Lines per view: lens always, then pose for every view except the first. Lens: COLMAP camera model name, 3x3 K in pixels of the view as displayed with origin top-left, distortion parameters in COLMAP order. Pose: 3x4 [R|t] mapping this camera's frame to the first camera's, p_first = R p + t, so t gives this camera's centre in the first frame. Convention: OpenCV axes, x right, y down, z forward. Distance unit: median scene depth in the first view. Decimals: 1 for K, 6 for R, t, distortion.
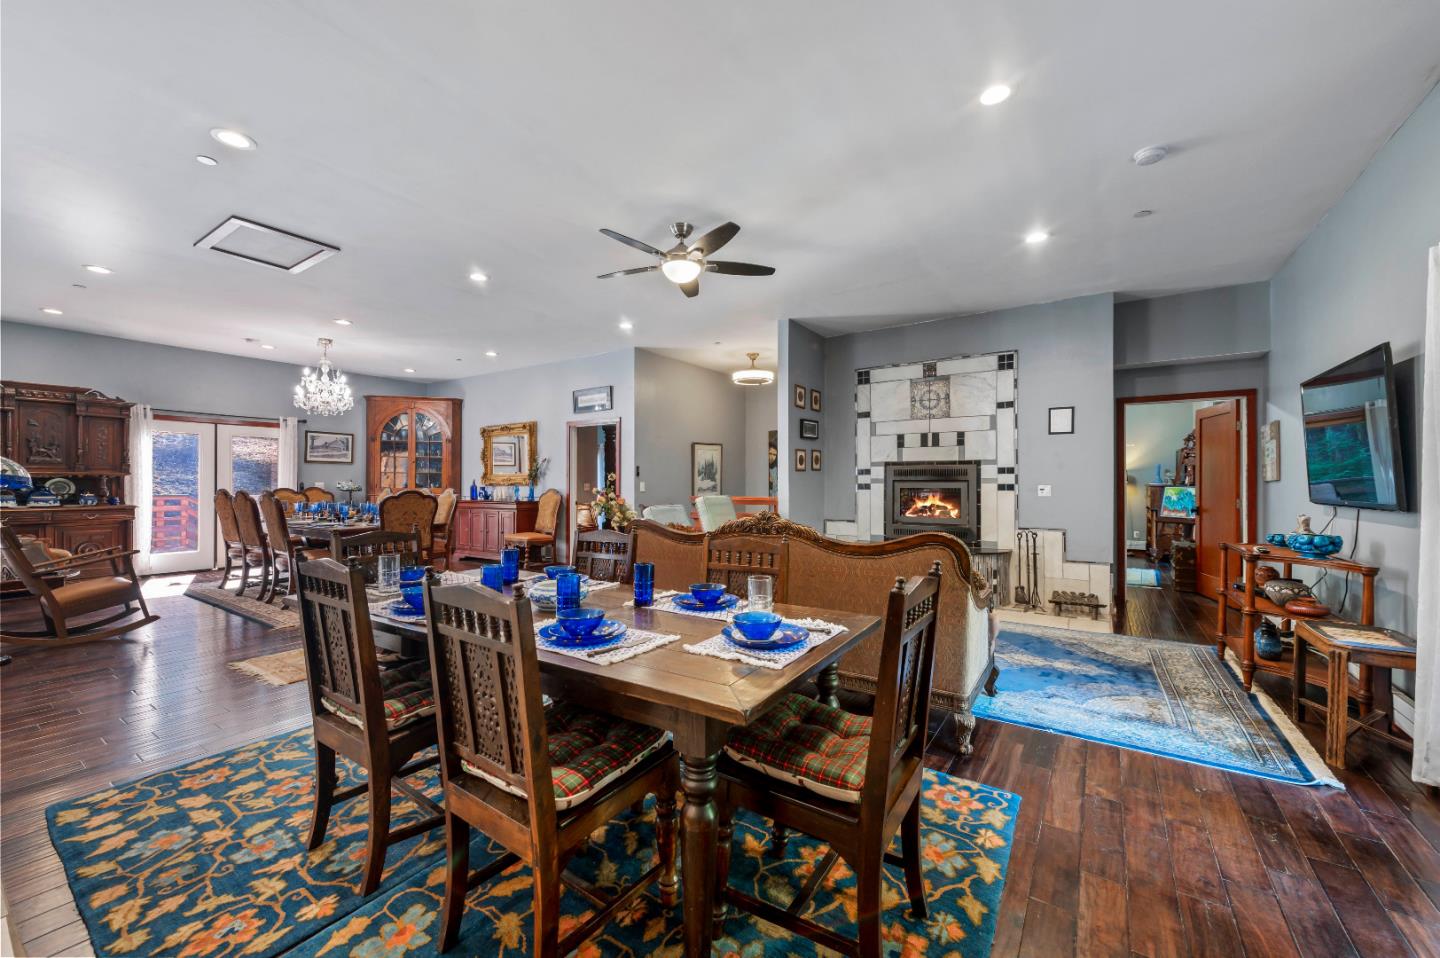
lens RADIAL K [[571.3, 0, 716.2], [0, 571.3, 482.4], [0, 0, 1]] dist [-0.000301, -0.000610]
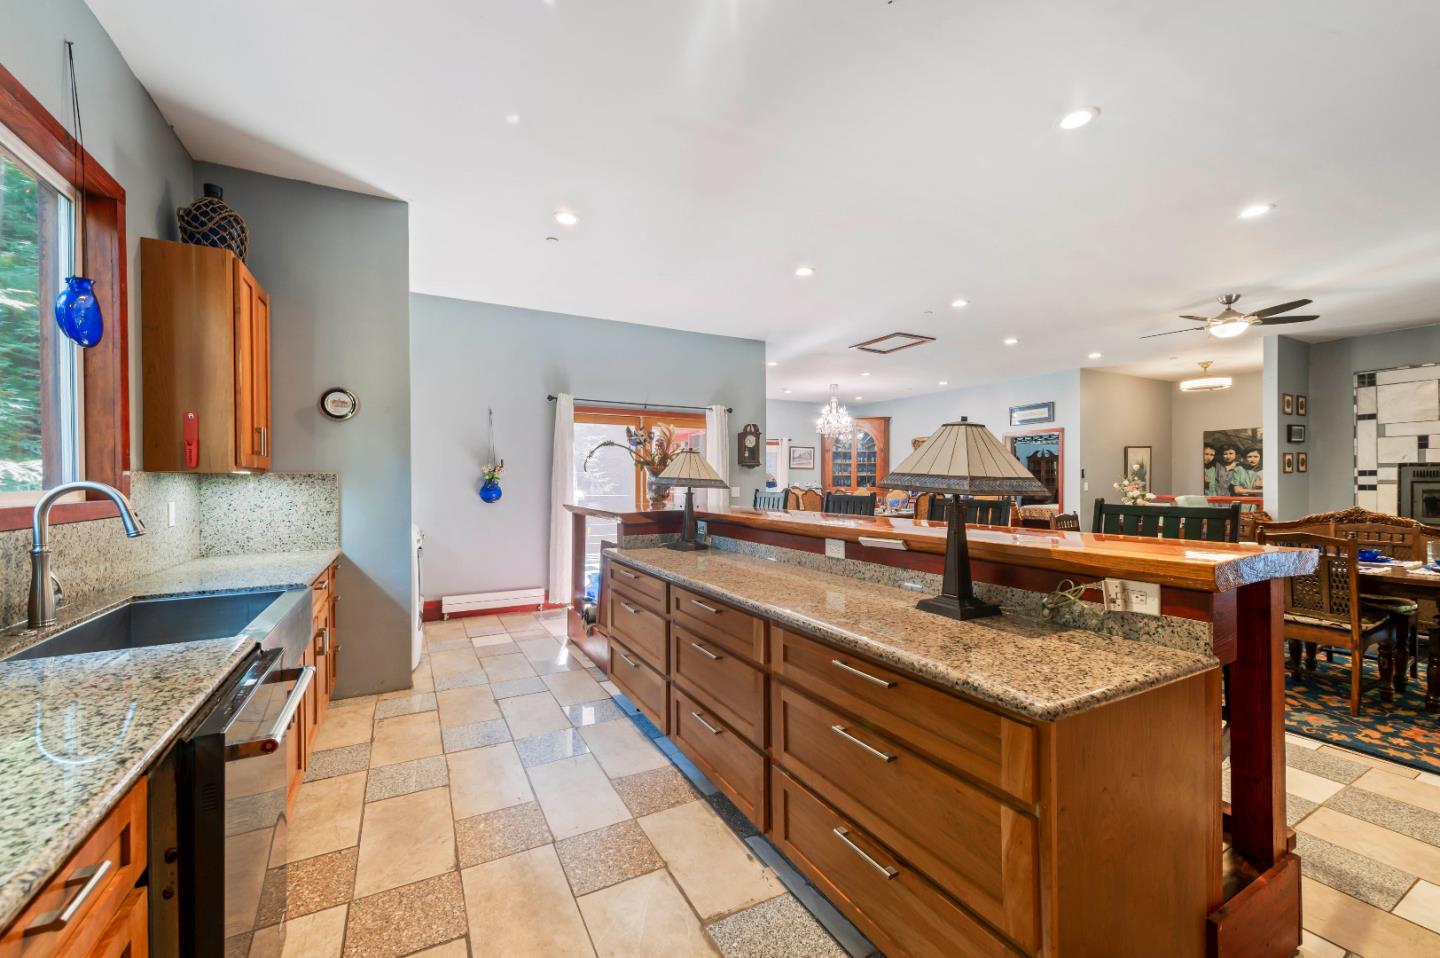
lens RADIAL K [[571.3, 0, 709.8], [0, 571.3, 481.2], [0, 0, 1]] dist [-0.000301, -0.000610]
pose [[0.881713, -0.001852, -0.471782, -0.310557], [0.002820, 0.999995, 0.001345, -0.009181], [0.471777, -0.002517, 0.881714, -0.470902]]
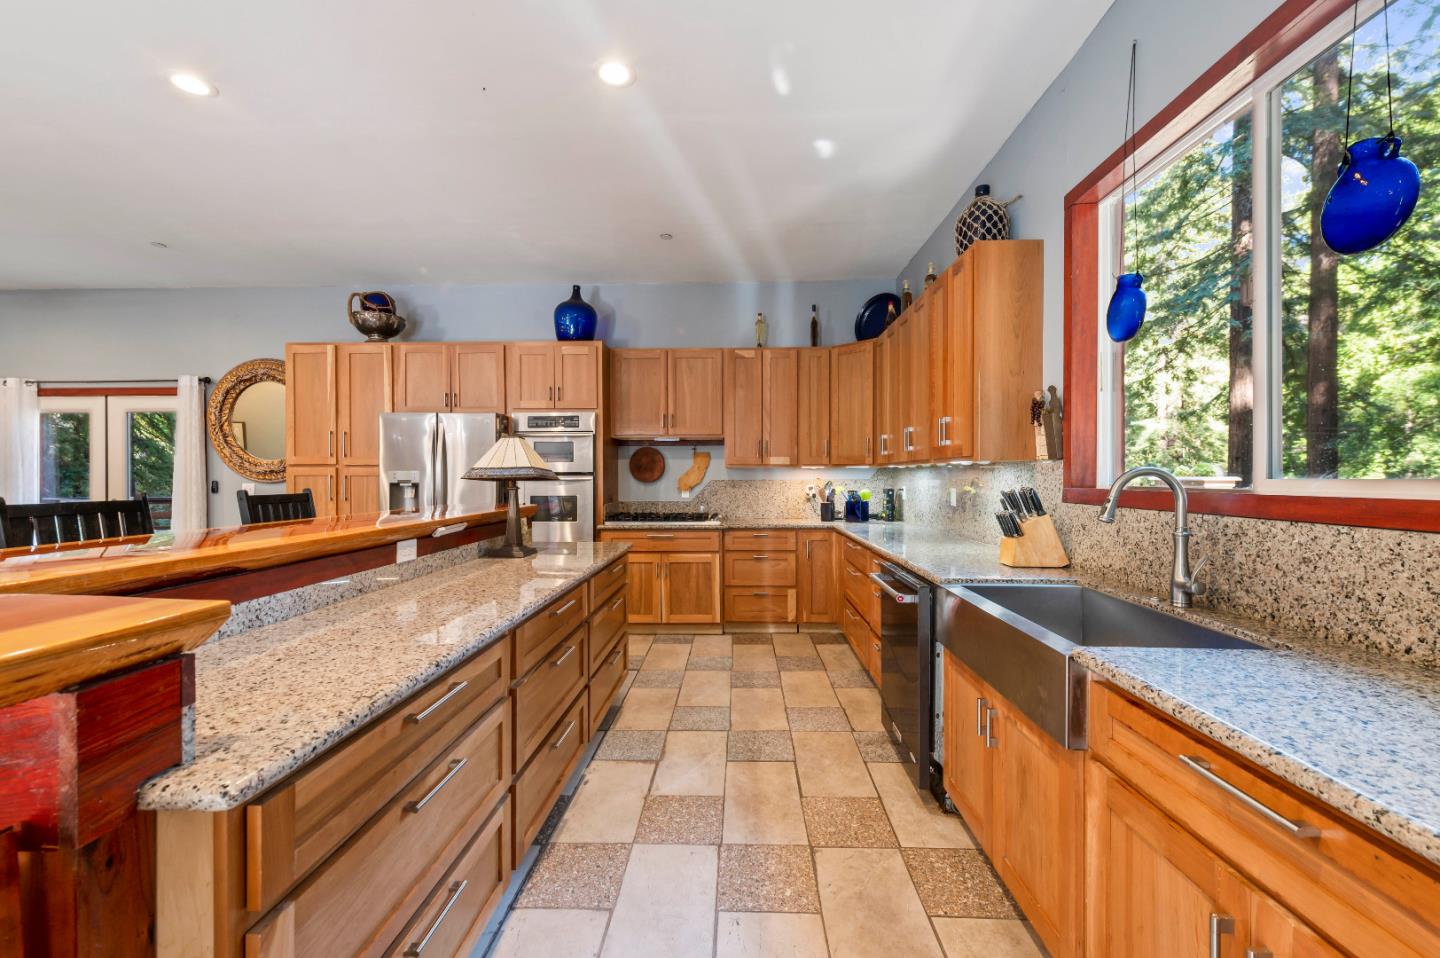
lens RADIAL K [[571.3, 0, 724.4], [0, 571.3, 476.8], [0, 0, 1]] dist [-0.000301, -0.000610]
pose [[-0.533637, -0.005569, 0.845695, -2.744453], [-0.004954, 0.999982, 0.003459, -0.004627], [-0.845699, -0.002344, -0.533655, 1.536347]]
